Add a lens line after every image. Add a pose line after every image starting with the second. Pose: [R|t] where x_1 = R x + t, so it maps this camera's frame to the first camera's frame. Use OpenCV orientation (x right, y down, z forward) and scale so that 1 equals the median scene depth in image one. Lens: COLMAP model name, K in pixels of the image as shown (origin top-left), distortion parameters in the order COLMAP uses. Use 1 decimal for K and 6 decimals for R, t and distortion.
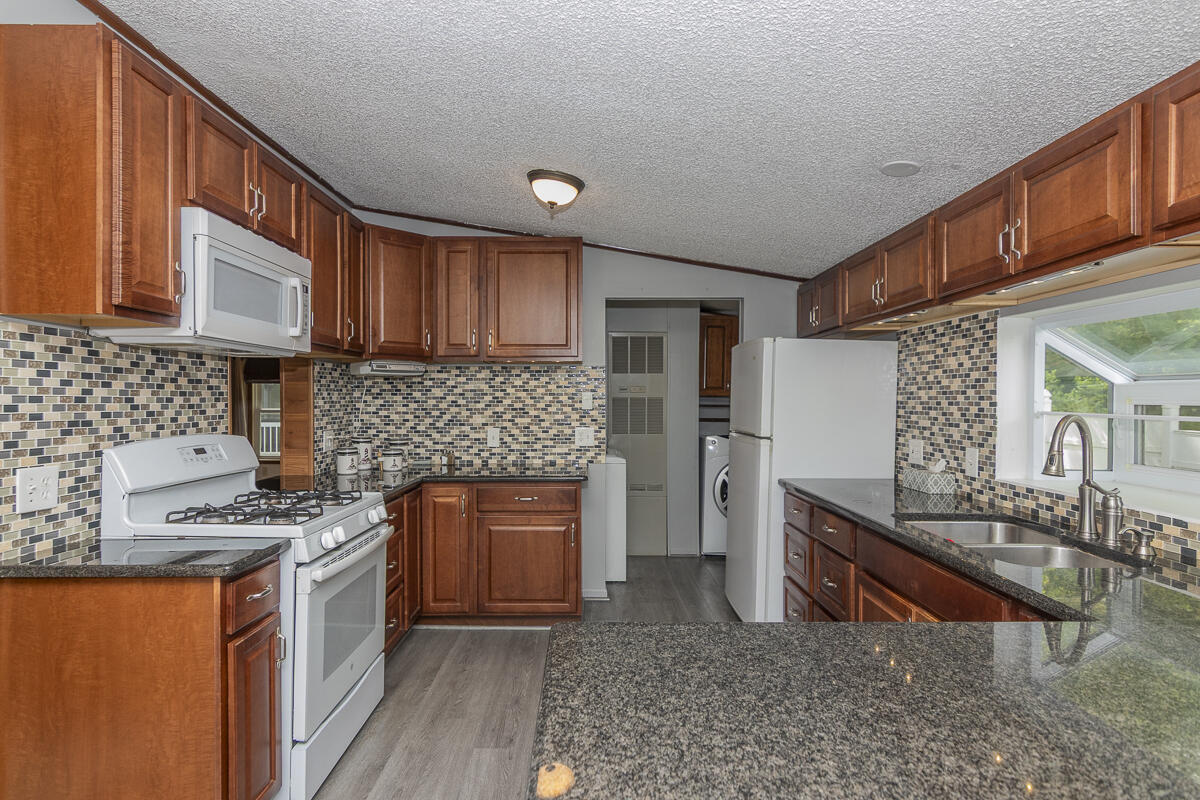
lens RADIAL K [[629.8, 0, 583.6], [0, 629.8, 405.0], [0, 0, 1]] dist [-0.002404, 0.001059]
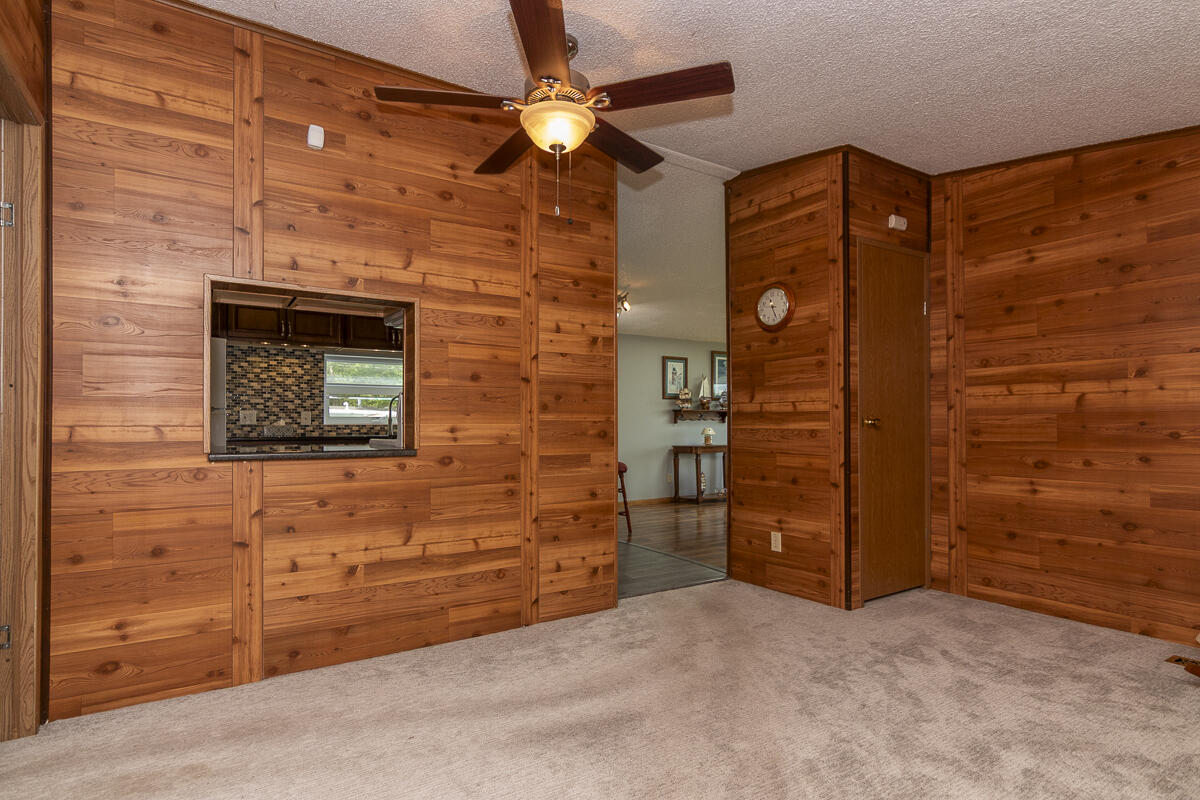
lens RADIAL K [[629.8, 0, 583.9], [0, 629.8, 425.1], [0, 0, 1]] dist [-0.002404, 0.001059]
pose [[-0.534232, 0.000192, 0.845338, -1.583167], [0.010296, 0.999927, 0.006280, 0.103181], [-0.845275, 0.012058, -0.534195, 1.260809]]
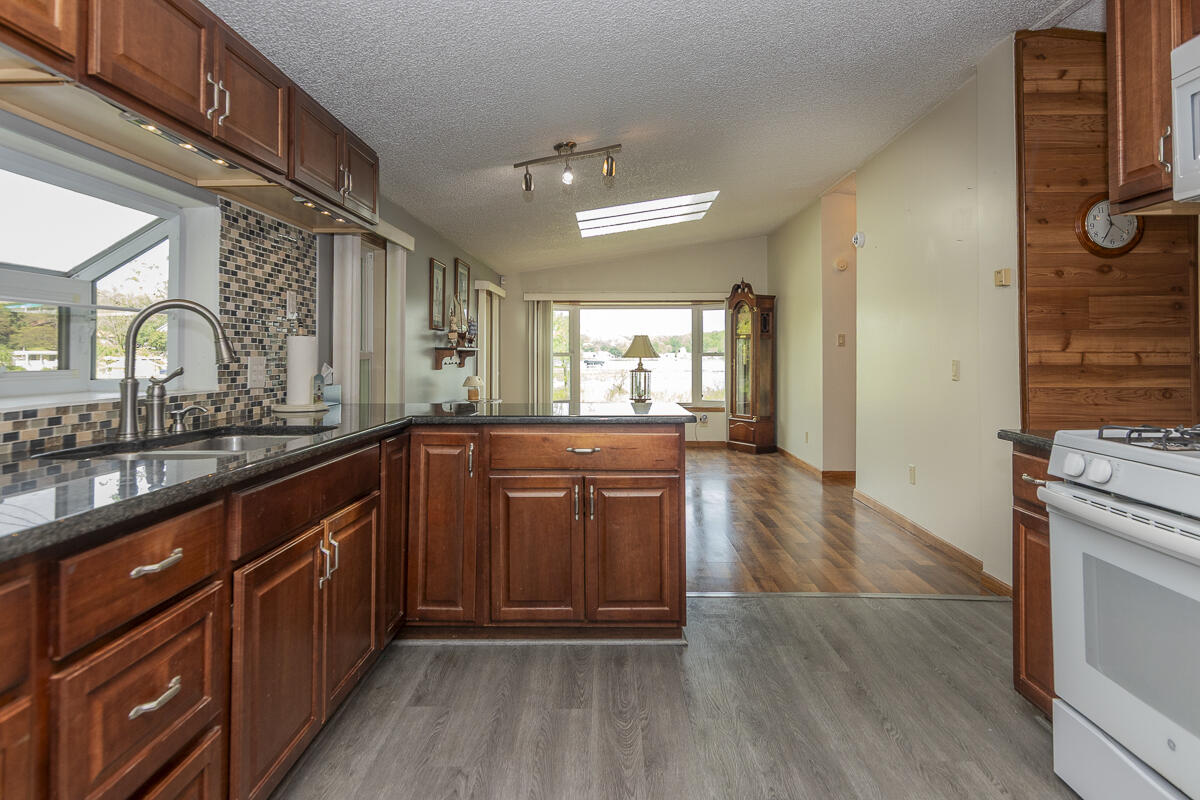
lens RADIAL K [[676.7, 0, 573.2], [0, 676.7, 336.6], [0, 0, 1]] dist [-0.001432, -0.004115]
pose [[-0.999341, 0.003504, 0.036139, 0.105191], [0.002893, 0.999852, -0.016939, 0.058619], [-0.036193, -0.016823, -0.999203, 1.294375]]
